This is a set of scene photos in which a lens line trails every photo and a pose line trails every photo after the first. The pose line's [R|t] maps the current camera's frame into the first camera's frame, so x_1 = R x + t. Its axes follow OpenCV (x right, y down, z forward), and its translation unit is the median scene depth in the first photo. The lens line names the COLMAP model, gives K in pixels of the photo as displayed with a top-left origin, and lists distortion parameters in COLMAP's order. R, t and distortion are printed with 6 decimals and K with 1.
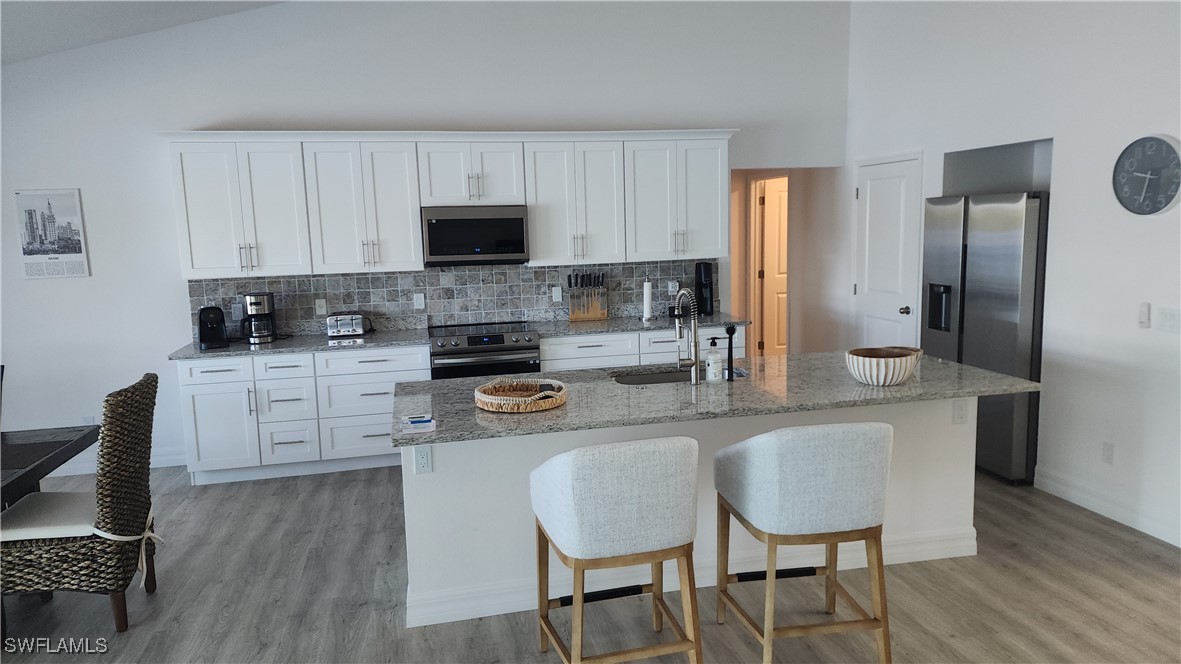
lens RADIAL K [[792.9, 0, 593.8], [0, 792.9, 328.7], [0, 0, 1]] dist [0.083432, -0.082893]
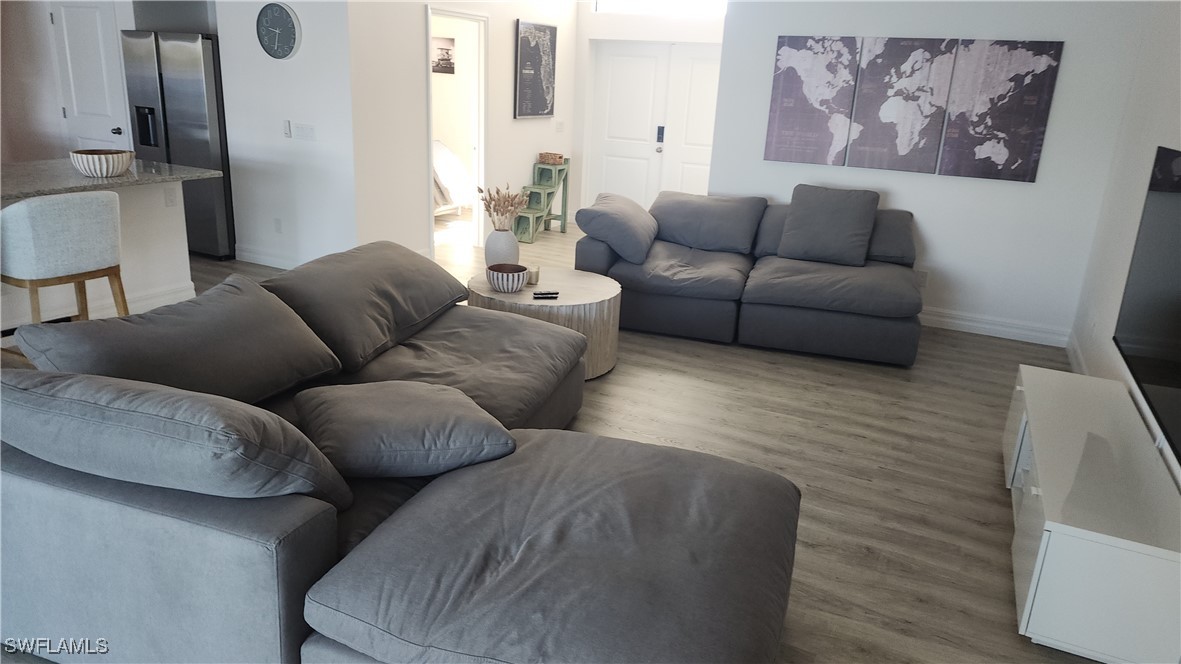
lens RADIAL K [[792.9, 0, 593.8], [0, 792.9, 328.7], [0, 0, 1]] dist [0.083432, -0.082893]
pose [[0.628448, -0.171257, 0.758765, -0.136331], [0.030824, 0.980179, 0.195701, 0.060387], [-0.777241, -0.099600, 0.621270, -0.345576]]
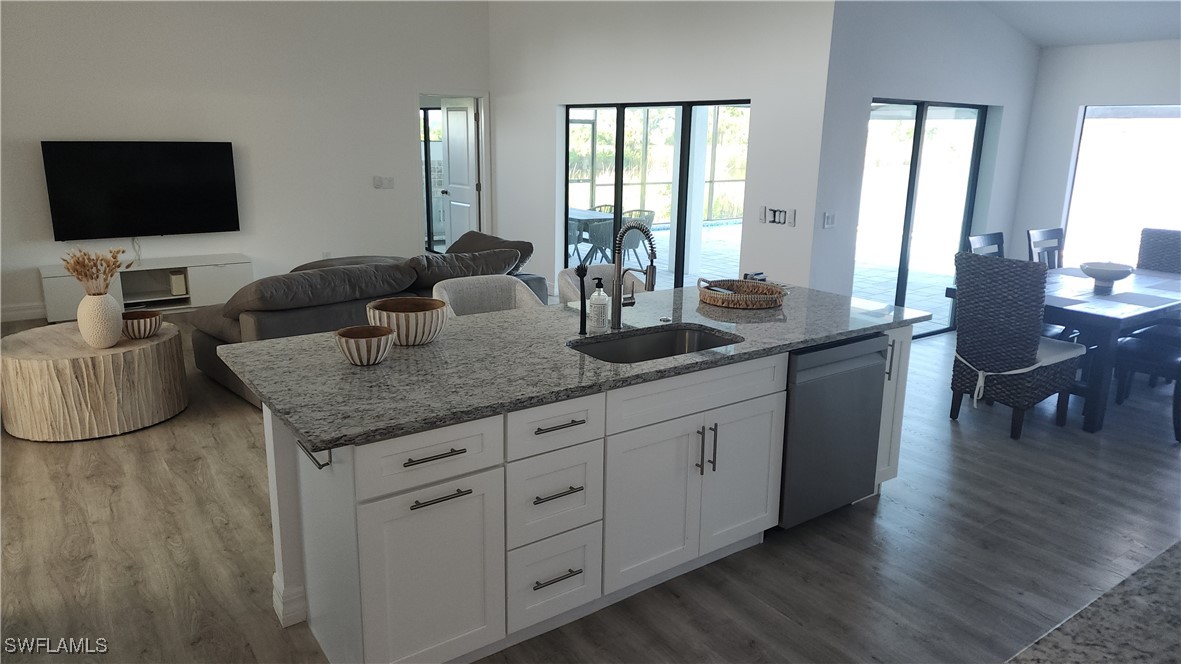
lens RADIAL K [[792.9, 0, 593.8], [0, 792.9, 328.7], [0, 0, 1]] dist [0.083432, -0.082893]
pose [[-0.919805, 0.106598, -0.377619, 0.366855], [-0.044706, 0.927651, 0.370763, -0.191081], [0.389822, 0.357911, -0.848492, 1.318487]]
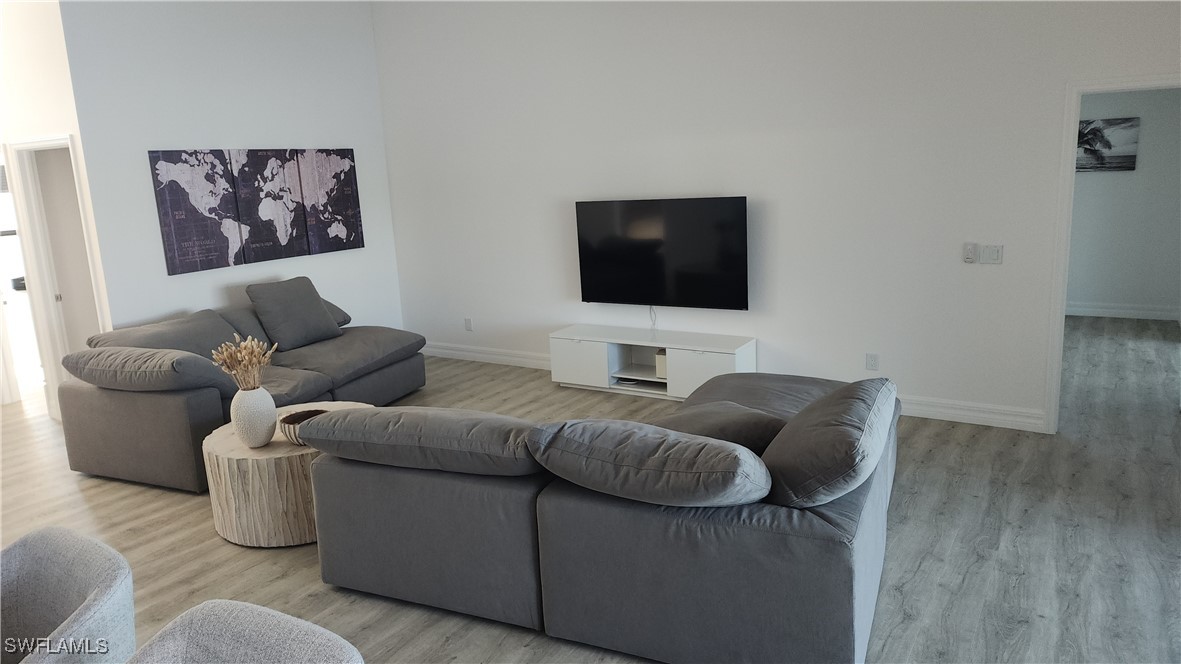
lens RADIAL K [[792.9, 0, 593.8], [0, 792.9, 328.7], [0, 0, 1]] dist [0.083432, -0.082893]
pose [[-0.705850, -0.081889, 0.703612, -0.267097], [0.162197, 0.948222, 0.273070, -0.094502], [-0.689541, 0.306870, -0.656021, 0.619137]]
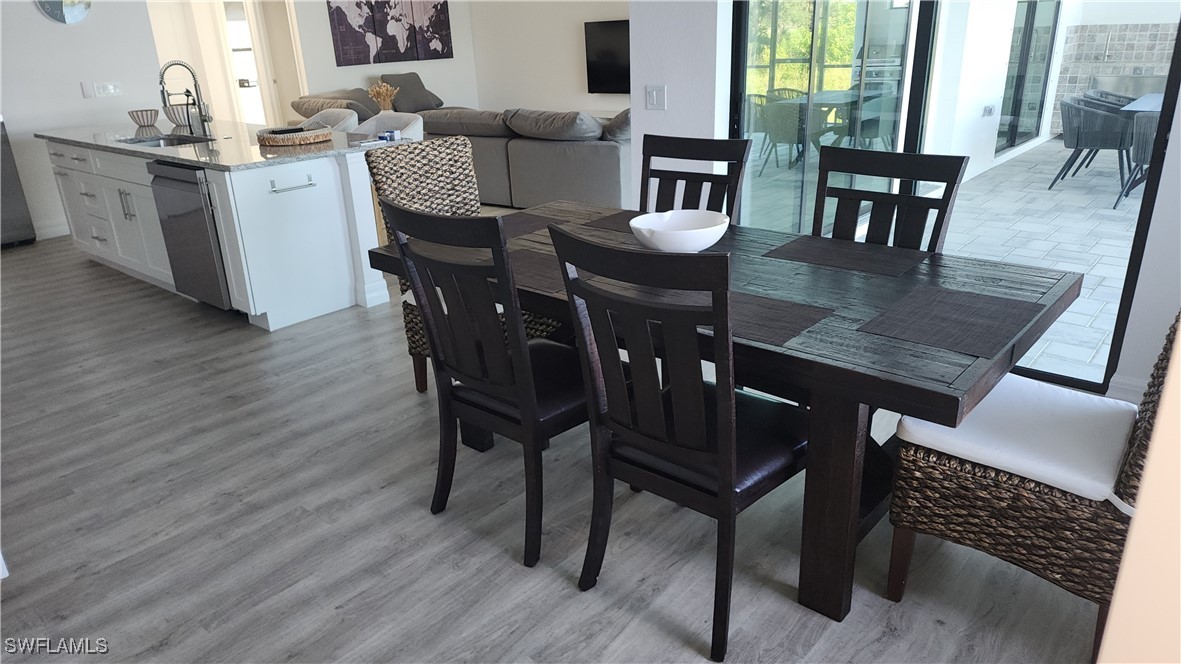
lens RADIAL K [[792.9, 0, 593.8], [0, 792.9, 328.7], [0, 0, 1]] dist [0.083432, -0.082893]
pose [[-0.596386, -0.233213, 0.768072, -1.035552], [0.167980, 0.899417, 0.403525, -0.058561], [-0.784925, 0.369677, -0.497224, 0.976137]]
